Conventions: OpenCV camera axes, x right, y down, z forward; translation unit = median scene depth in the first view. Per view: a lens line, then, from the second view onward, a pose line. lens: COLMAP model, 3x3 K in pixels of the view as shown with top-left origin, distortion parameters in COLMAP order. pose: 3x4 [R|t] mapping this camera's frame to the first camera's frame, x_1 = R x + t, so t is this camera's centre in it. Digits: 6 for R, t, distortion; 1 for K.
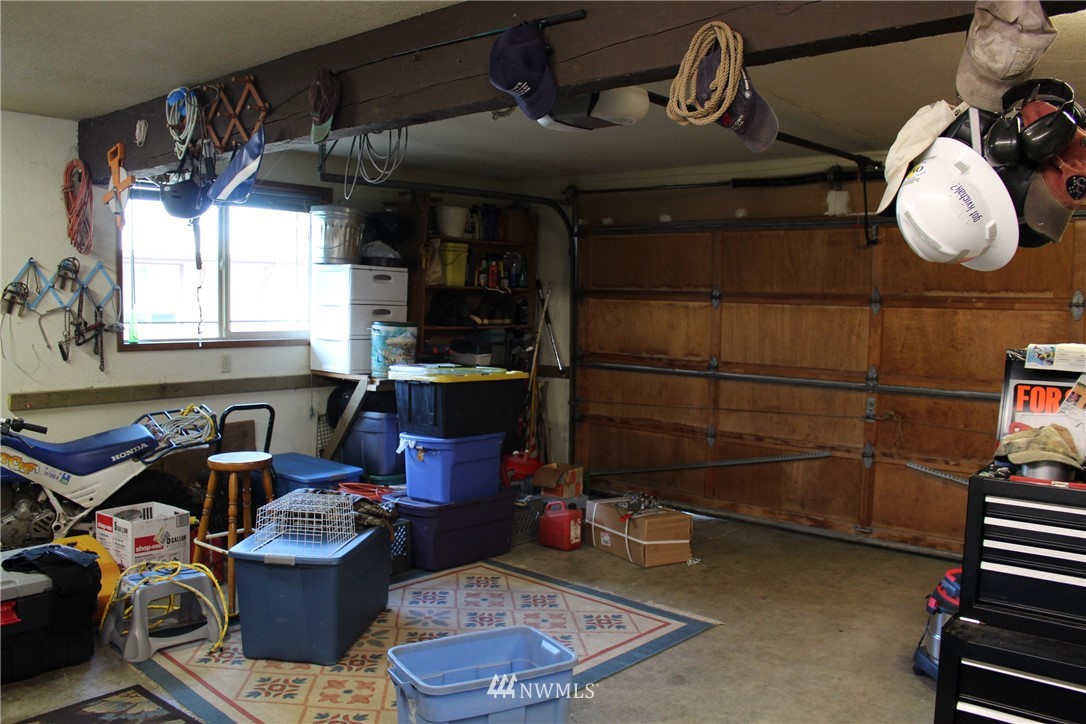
lens RADIAL K [[903.3, 0, 538.7], [0, 903.3, 361.5], [0, 0, 1]] dist [-0.139393, 0.104379]
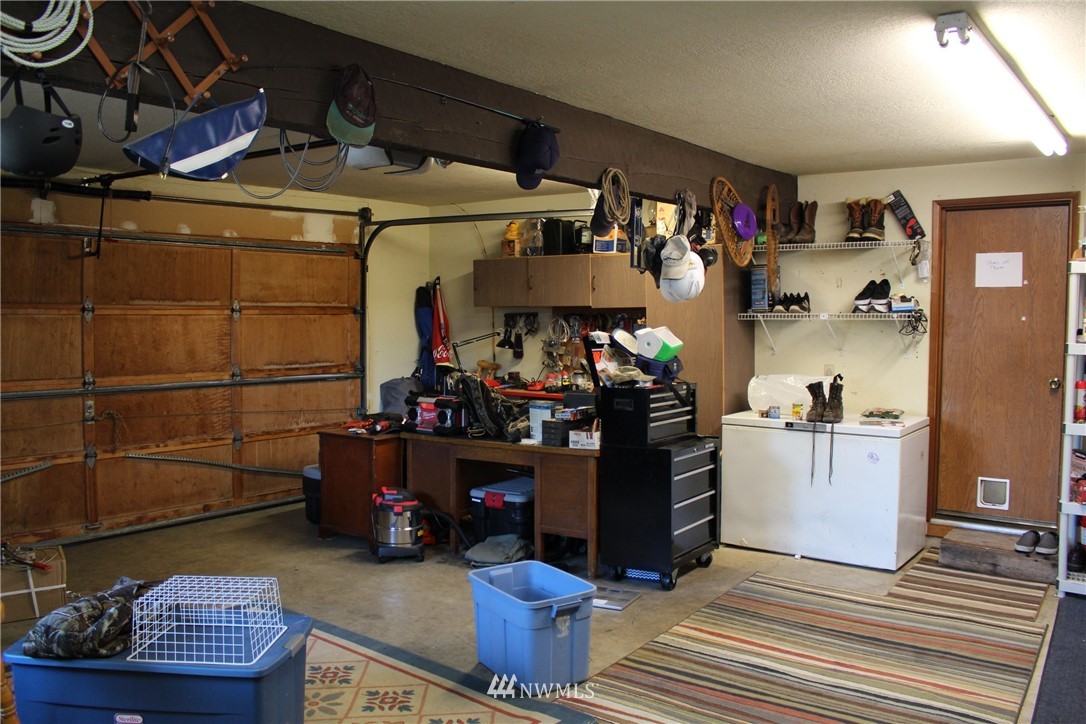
lens RADIAL K [[903.3, 0, 539.1], [0, 903.3, 362.4], [0, 0, 1]] dist [-0.139393, 0.104379]
pose [[-0.050418, -0.068336, 0.996388, -0.687074], [0.060902, 0.995589, 0.071363, -0.046554], [-0.996870, 0.064280, -0.046034, 0.507980]]
